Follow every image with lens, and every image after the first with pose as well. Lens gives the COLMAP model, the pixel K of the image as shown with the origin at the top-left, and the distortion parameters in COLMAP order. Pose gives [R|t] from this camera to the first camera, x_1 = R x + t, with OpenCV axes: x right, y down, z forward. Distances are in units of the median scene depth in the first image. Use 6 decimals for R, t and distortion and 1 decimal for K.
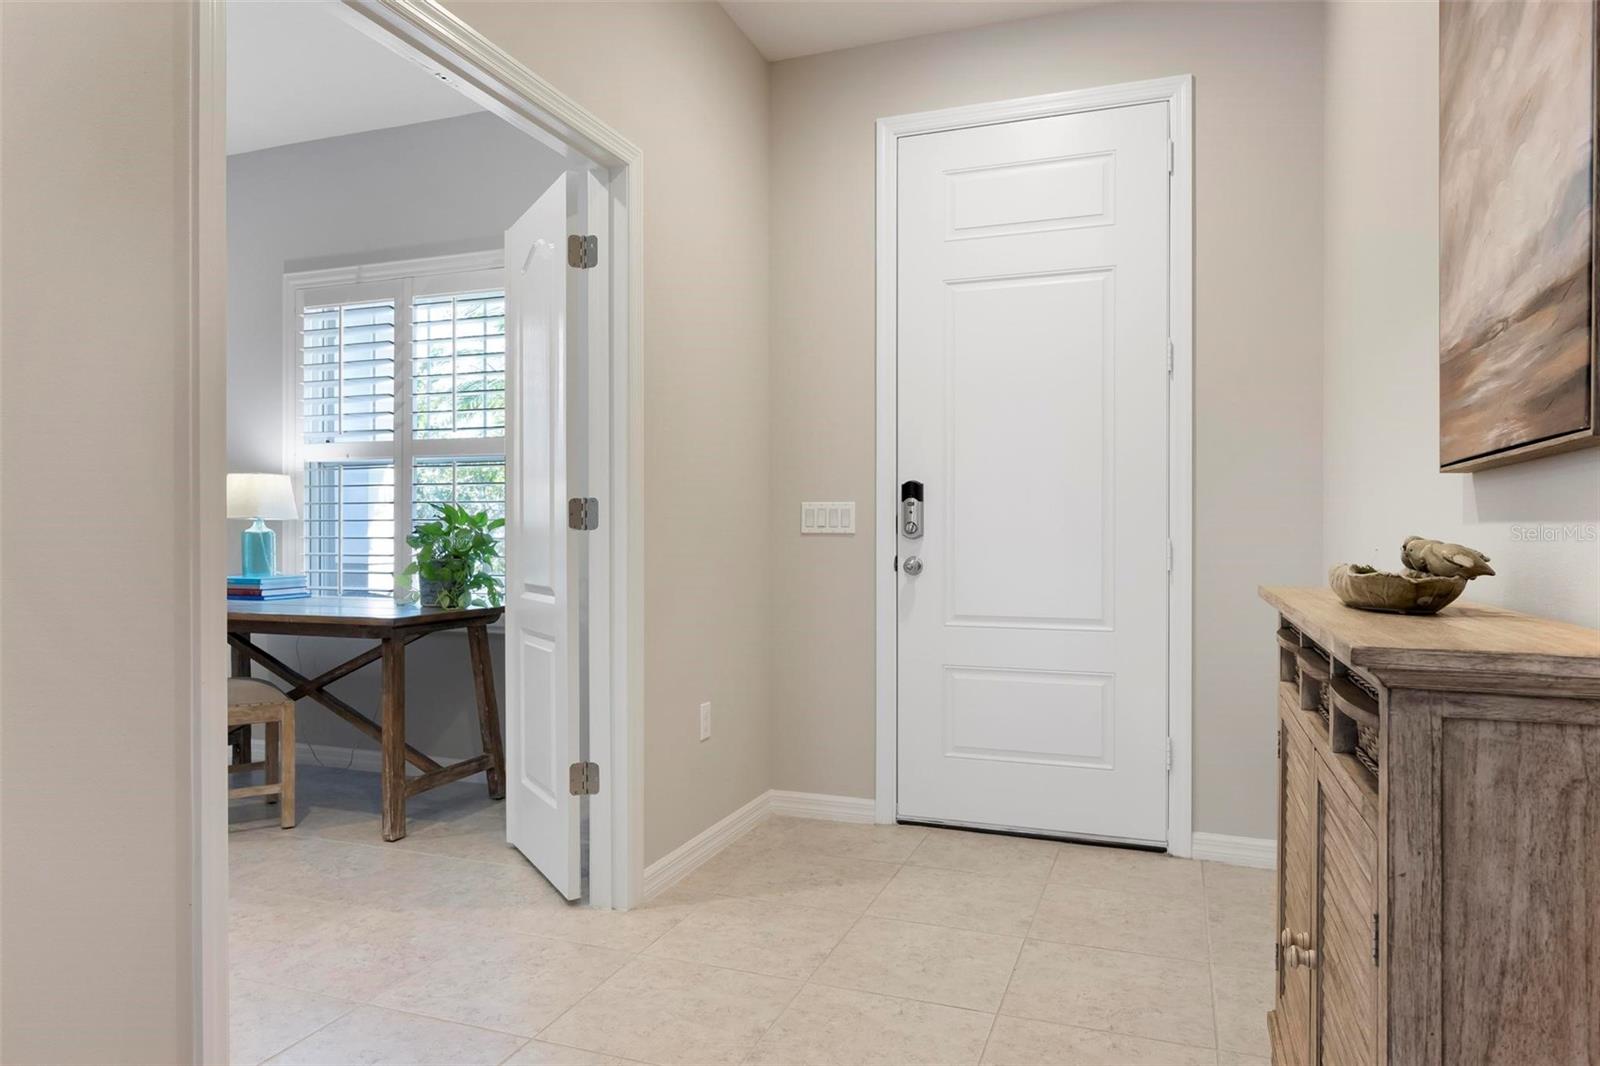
lens RADIAL K [[1005.3, 0, 800.0], [0, 1005.3, 533.0], [0, 0, 1]] dist [-0.000231, -0.000204]
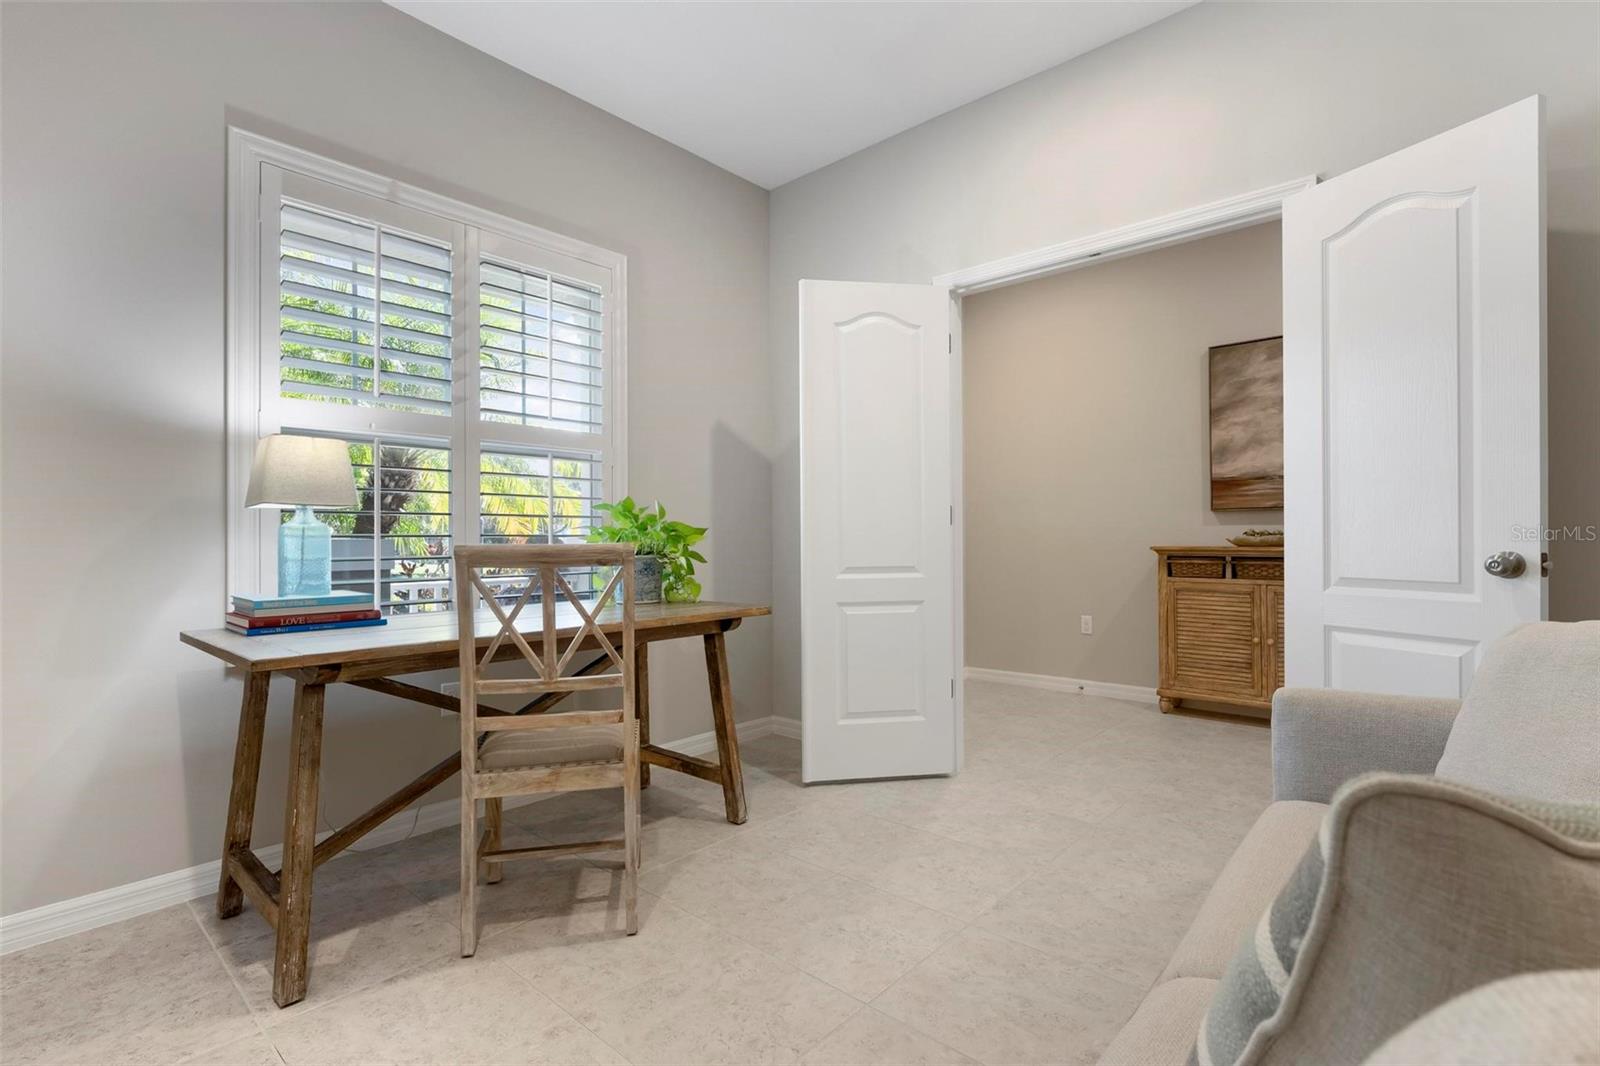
lens RADIAL K [[758.6, 0, 797.0], [0, 758.6, 541.9], [0, 0, 1]] dist [-0.001388, -0.000100]
pose [[0.367202, -0.007998, 0.930107, -0.923783], [0.011470, 0.999926, 0.004070, 0.010709], [-0.930071, 0.009174, 0.367266, 0.542608]]
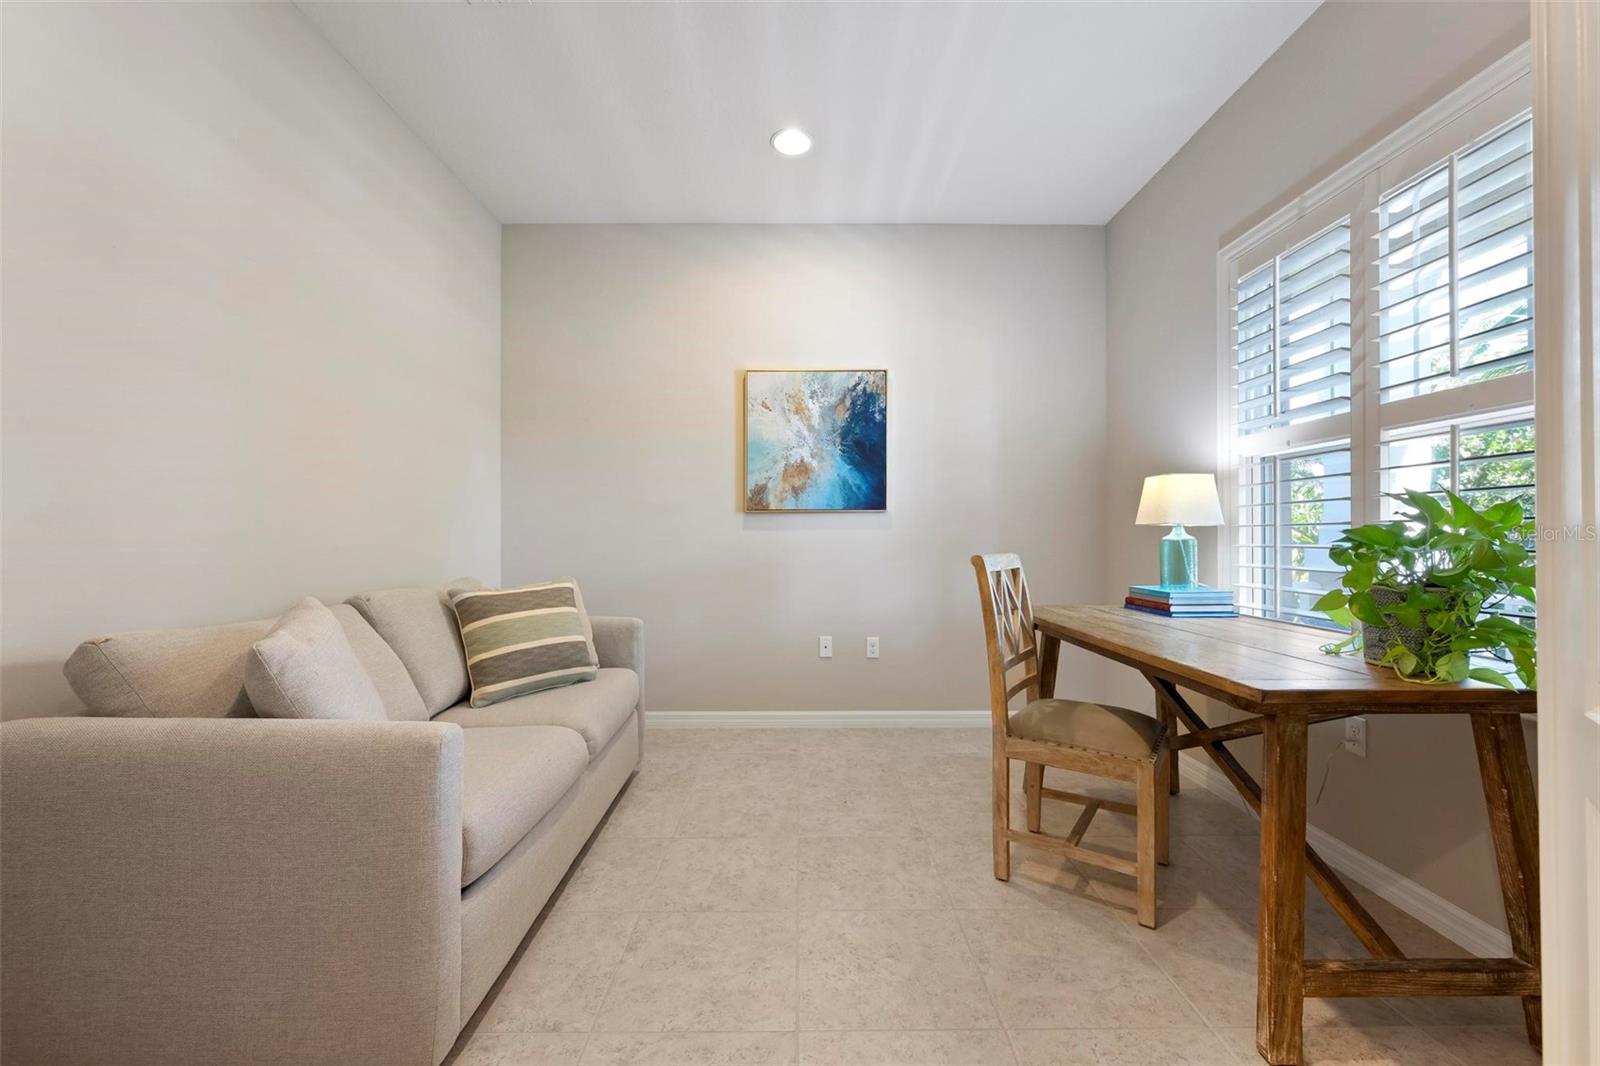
lens RADIAL K [[640.2, 0, 806.3], [0, 640.2, 532.0], [0, 0, 1]] dist [-0.001636, -0.000394]
pose [[0.357485, -0.007652, -0.933887, -0.125141], [-0.004905, 0.999937, -0.010071, -0.000045], [0.933906, 0.008181, 0.357425, 0.503017]]
